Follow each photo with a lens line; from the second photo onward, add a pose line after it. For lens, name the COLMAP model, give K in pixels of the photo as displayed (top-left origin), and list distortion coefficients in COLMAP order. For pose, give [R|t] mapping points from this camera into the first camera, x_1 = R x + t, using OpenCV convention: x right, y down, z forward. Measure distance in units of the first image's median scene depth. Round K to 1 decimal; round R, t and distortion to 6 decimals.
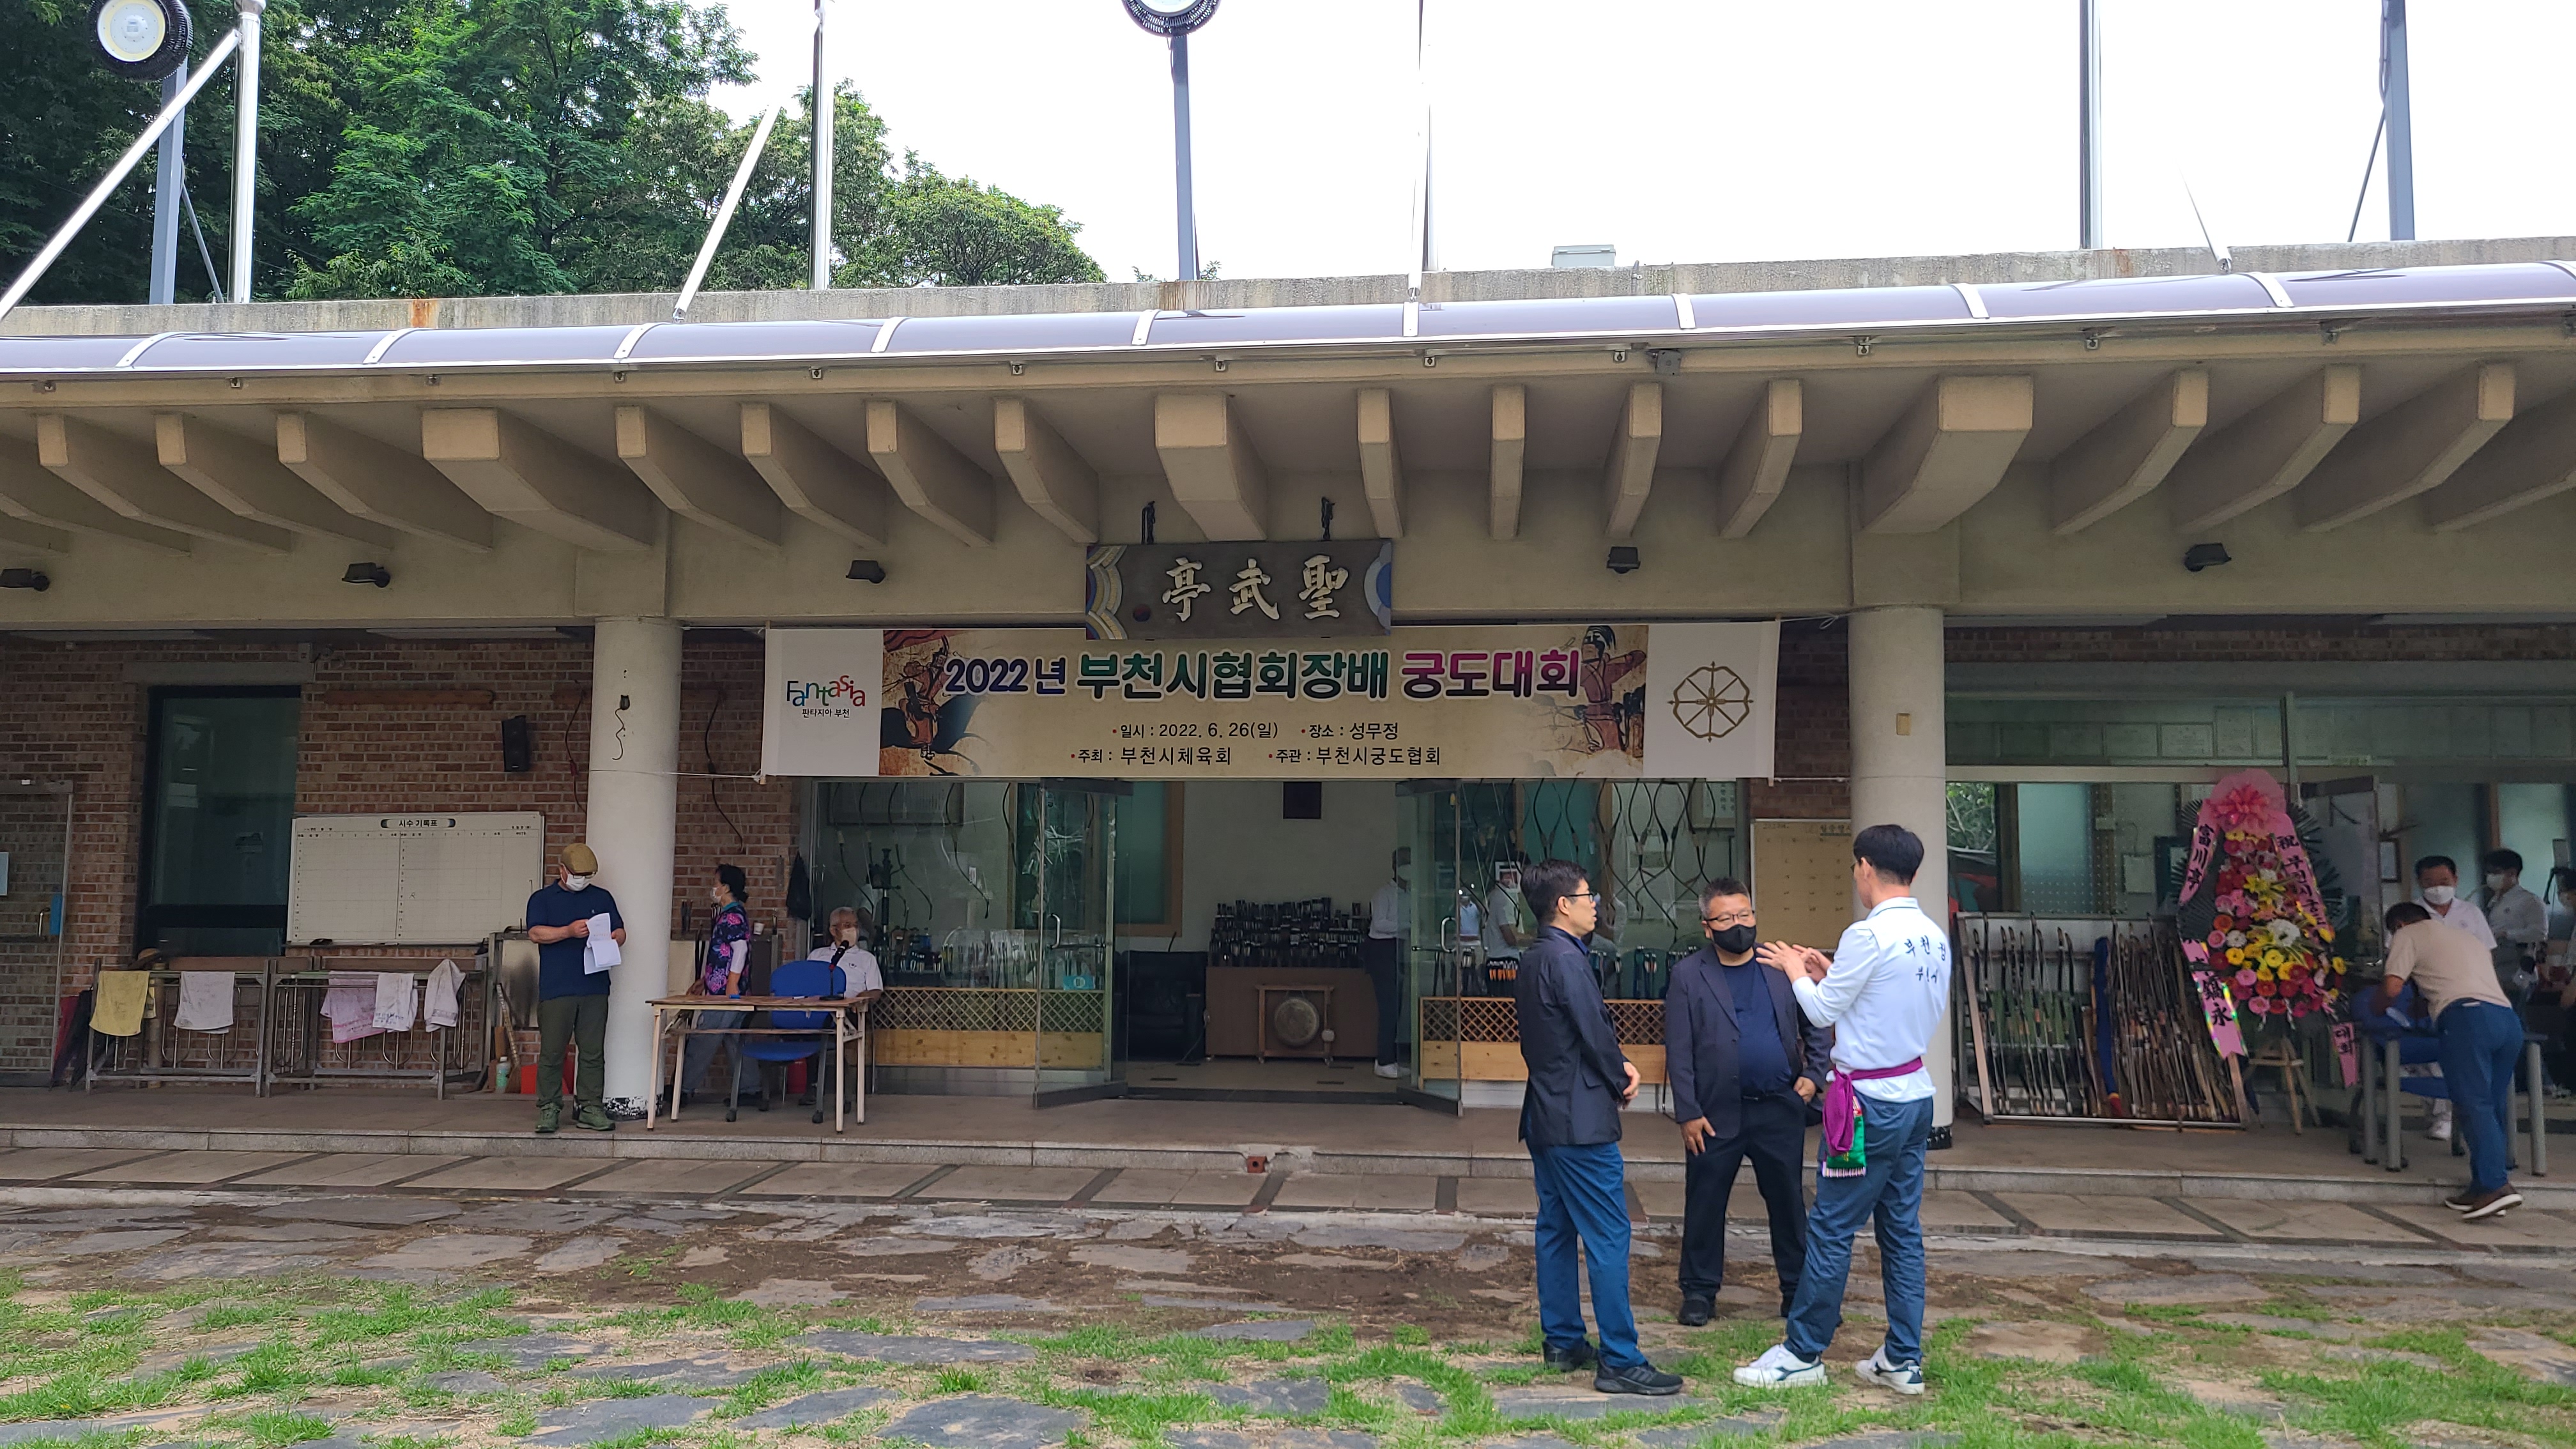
lens RADIAL K [[1905.4, 0, 1286.9], [0, 1905.4, 721.9], [0, 0, 1]] dist [0.049319, -0.016369]
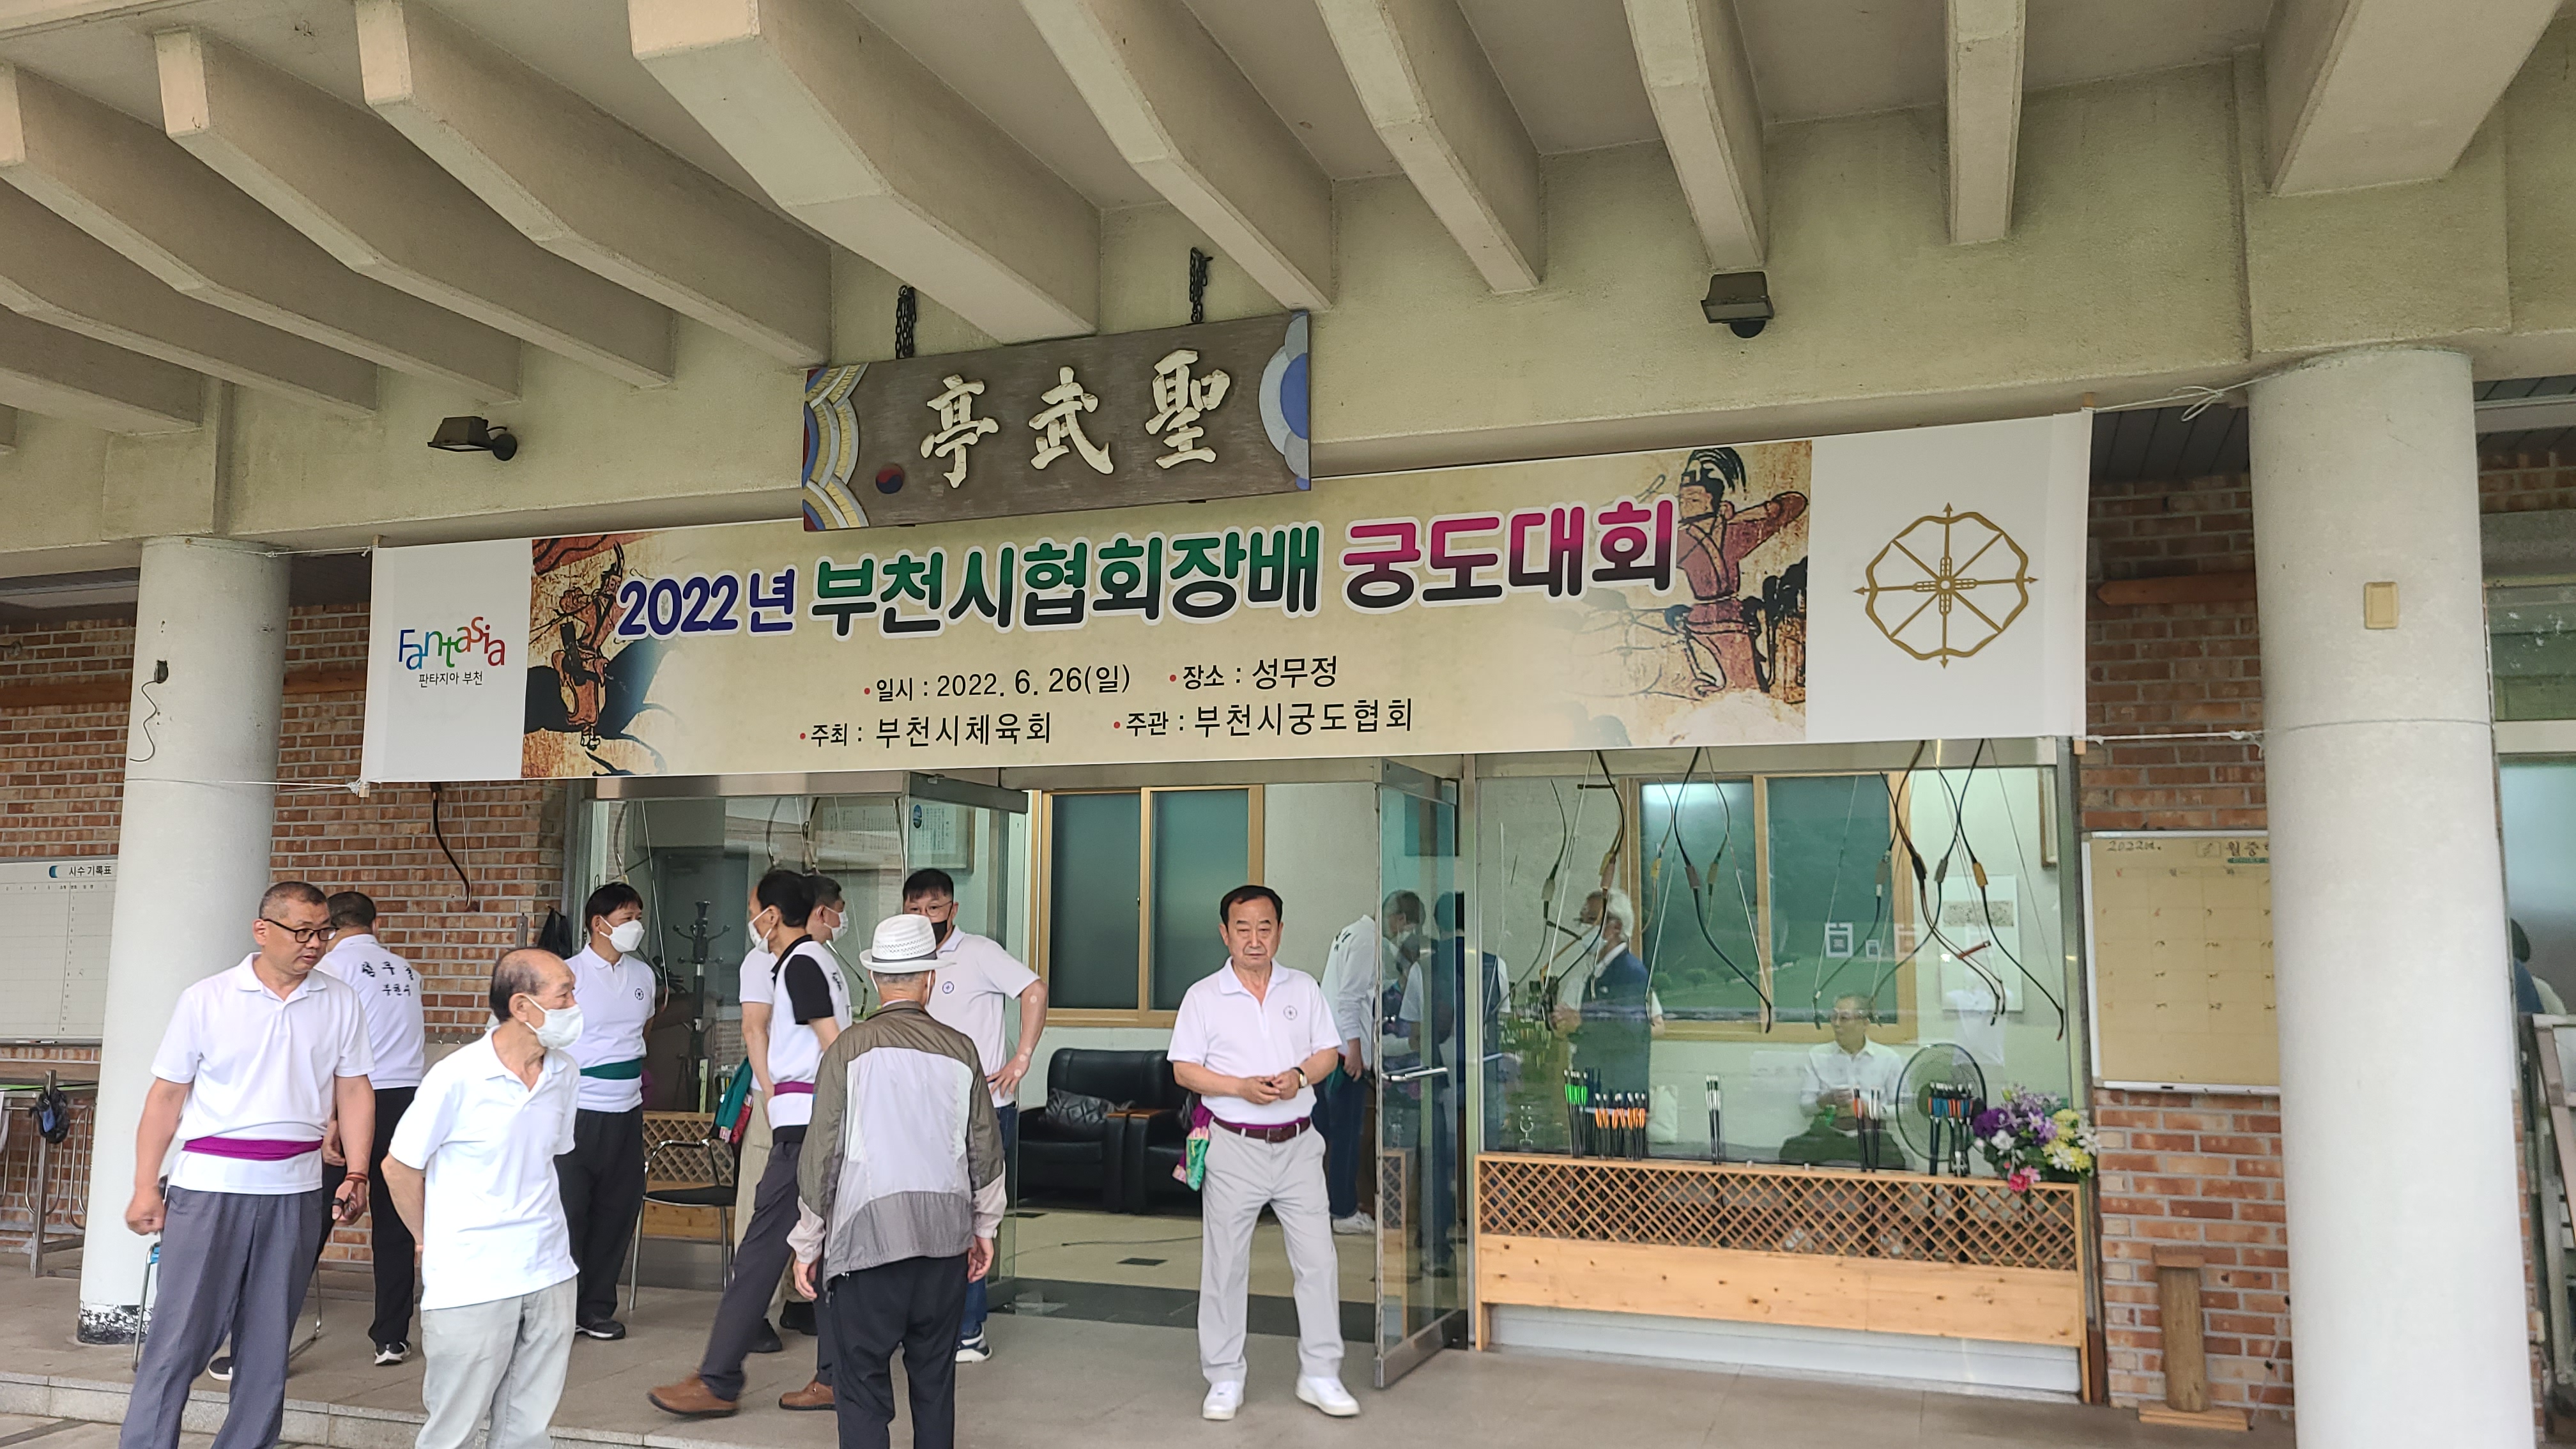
lens RADIAL K [[1905.4, 0, 1294.9], [0, 1905.4, 721.2], [0, 0, 1]] dist [0.049319, -0.016369]
pose [[0.973075, -0.028711, -0.228691, 0.168029], [0.021476, 0.999189, -0.034064, 0.036737], [0.229484, 0.028235, 0.972903, 0.474989]]
